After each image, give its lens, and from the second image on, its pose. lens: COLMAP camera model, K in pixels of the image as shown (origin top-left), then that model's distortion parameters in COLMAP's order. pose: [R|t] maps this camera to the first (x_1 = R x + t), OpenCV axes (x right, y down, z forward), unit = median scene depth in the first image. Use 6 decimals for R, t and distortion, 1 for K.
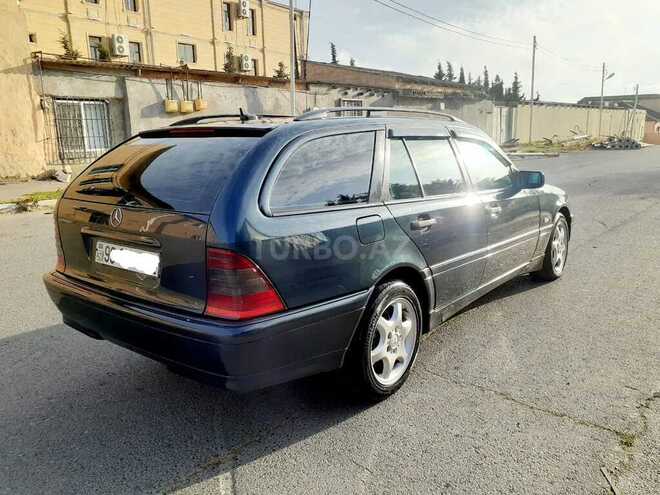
lens RADIAL K [[531.8, 0, 330.0], [0, 531.8, 247.5], [0, 0, 1]] dist [0.005212, 0.003258]
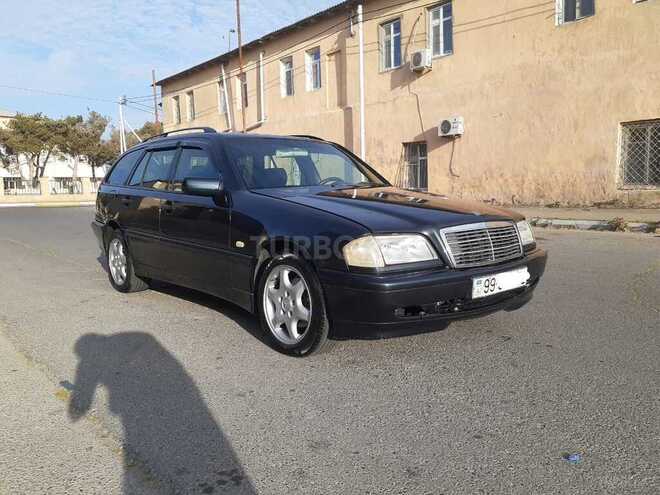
lens RADIAL K [[521.5, 0, 335.8], [0, 521.5, 247.0], [0, 0, 1]] dist [0.039071, -0.066619]
pose [[-0.160793, 0.125503, -0.978976, 0.350465], [-0.181982, 0.971107, 0.154383, -0.058273], [0.970066, 0.202980, -0.133308, 0.385184]]
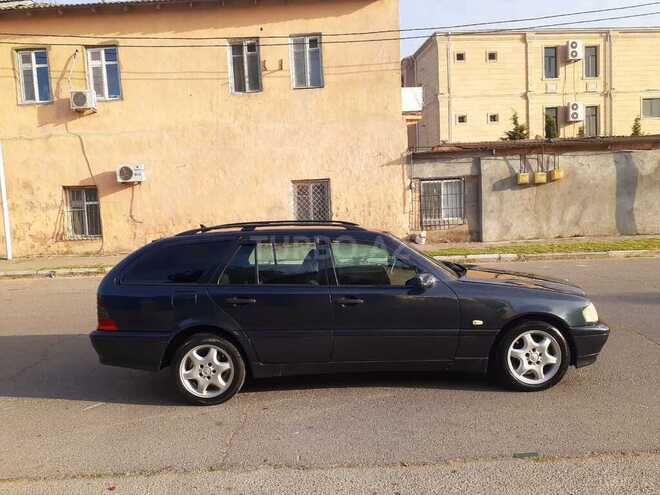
lens RADIAL K [[523.6, 0, 335.3], [0, 523.6, 245.7], [0, 0, 1]] dist [0.036160, -0.075201]
pose [[0.637359, 0.050418, -0.768916, 0.312026], [-0.129956, 0.990597, -0.042768, -0.036529], [0.759529, 0.127184, 0.637918, 0.043564]]
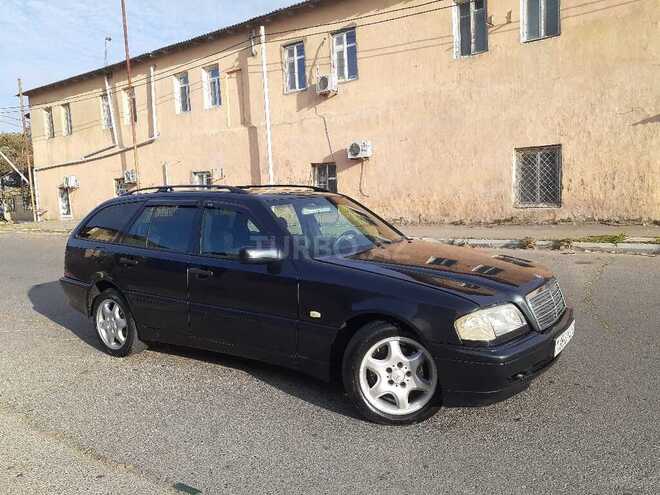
lens RADIAL K [[521.5, 0, 335.8], [0, 521.5, 247.0], [0, 0, 1]] dist [0.039071, -0.066619]
pose [[0.071404, 0.109594, -0.991408, 0.357255], [-0.169767, 0.980778, 0.096192, -0.069279], [0.982894, 0.161440, 0.088637, 0.296671]]
